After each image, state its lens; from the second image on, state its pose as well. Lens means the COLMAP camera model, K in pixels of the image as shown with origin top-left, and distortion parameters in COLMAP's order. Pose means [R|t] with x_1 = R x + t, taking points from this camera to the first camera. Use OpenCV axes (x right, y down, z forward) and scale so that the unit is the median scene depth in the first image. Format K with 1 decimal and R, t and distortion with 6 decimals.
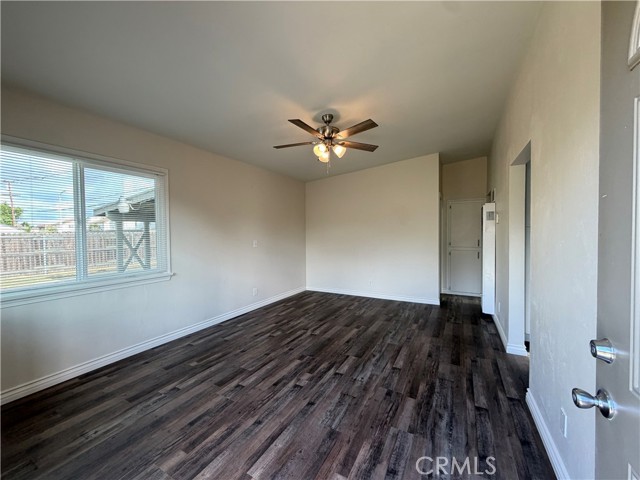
lens RADIAL K [[254.2, 0, 318.6], [0, 254.2, 239.0], [0, 0, 1]] dist [-0.000515, 0.000117]
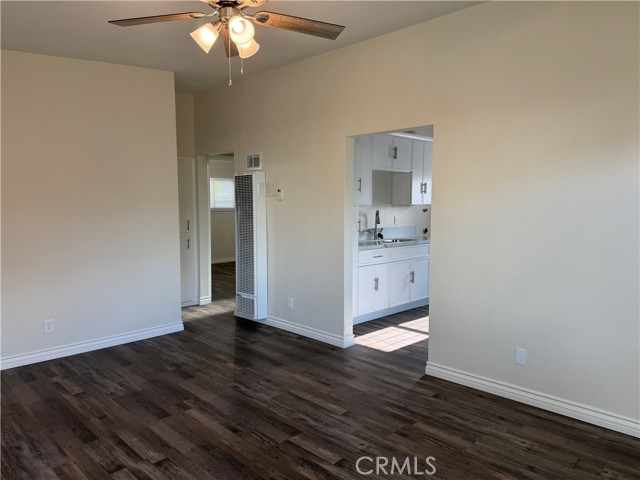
lens RADIAL K [[450.4, 0, 318.4], [0, 450.4, 242.4], [0, 0, 1]] dist [0.037468, -0.046235]
pose [[0.263425, -0.073935, 0.961842, -0.808306], [0.013950, 0.997246, 0.072835, -0.038938], [-0.964579, -0.005769, 0.263731, 0.712499]]
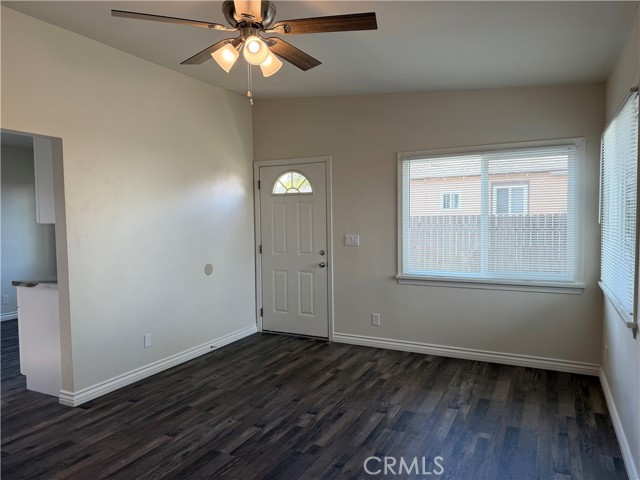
lens RADIAL K [[446.0, 0, 316.6], [0, 446.0, 239.4], [0, 0, 1]] dist [0.087539, -0.127565]
pose [[-0.999257, 0.024435, -0.029805, -0.055301], [0.022307, 0.997316, 0.069734, -0.078859], [0.031429, 0.069018, -0.997120, 2.056321]]
